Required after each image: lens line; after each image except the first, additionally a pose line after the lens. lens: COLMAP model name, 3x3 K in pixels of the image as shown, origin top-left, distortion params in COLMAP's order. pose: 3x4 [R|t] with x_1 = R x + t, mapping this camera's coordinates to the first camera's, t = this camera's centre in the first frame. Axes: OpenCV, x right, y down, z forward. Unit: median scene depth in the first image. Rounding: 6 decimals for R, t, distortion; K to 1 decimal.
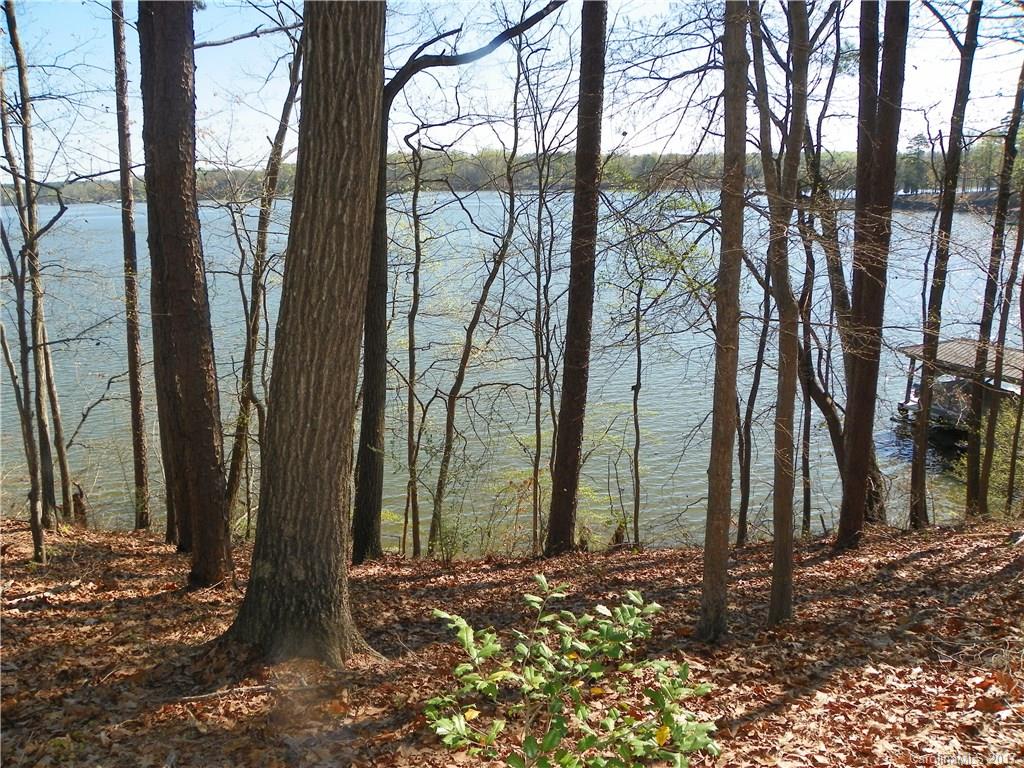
lens RADIAL K [[795.1, 0, 510.0], [0, 795.1, 367.8], [0, 0, 1]] dist [-0.103172, 0.001161]
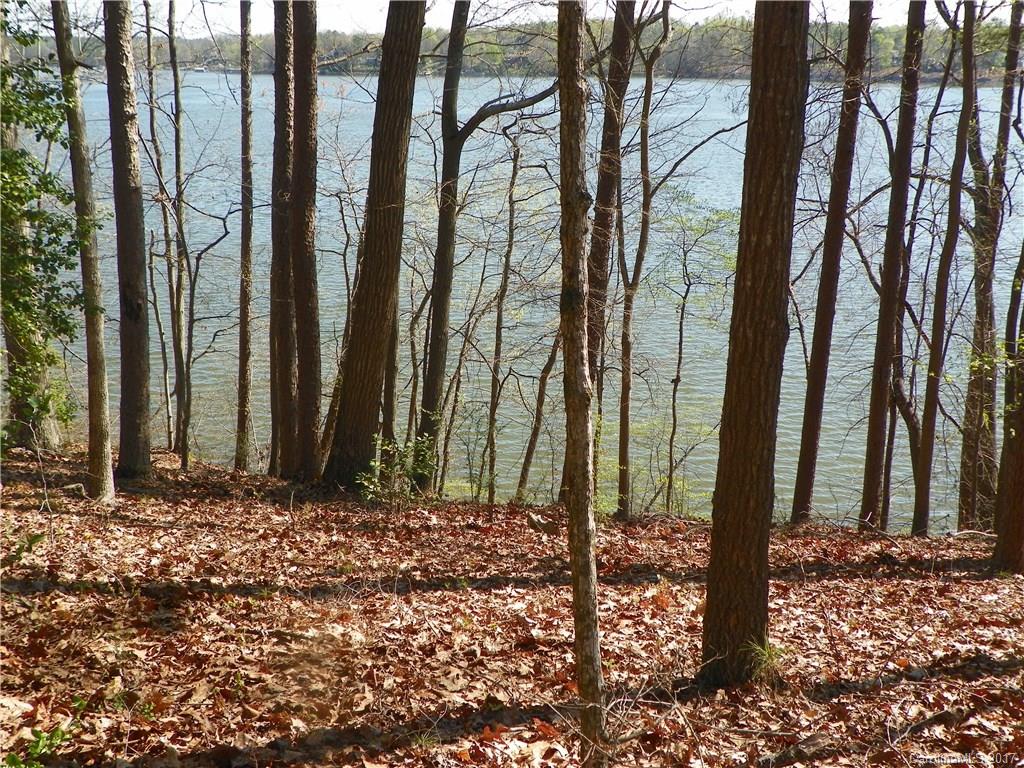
lens RADIAL K [[1157.4, 0, 512.0], [0, 1157.4, 384.0], [0, 0, 1]] dist [-0.011871, -0.015524]
pose [[0.979017, 0.081814, -0.186634, 0.185893], [-0.073489, 0.995986, 0.051109, -0.029103], [0.190066, -0.036321, 0.981099, -0.508428]]
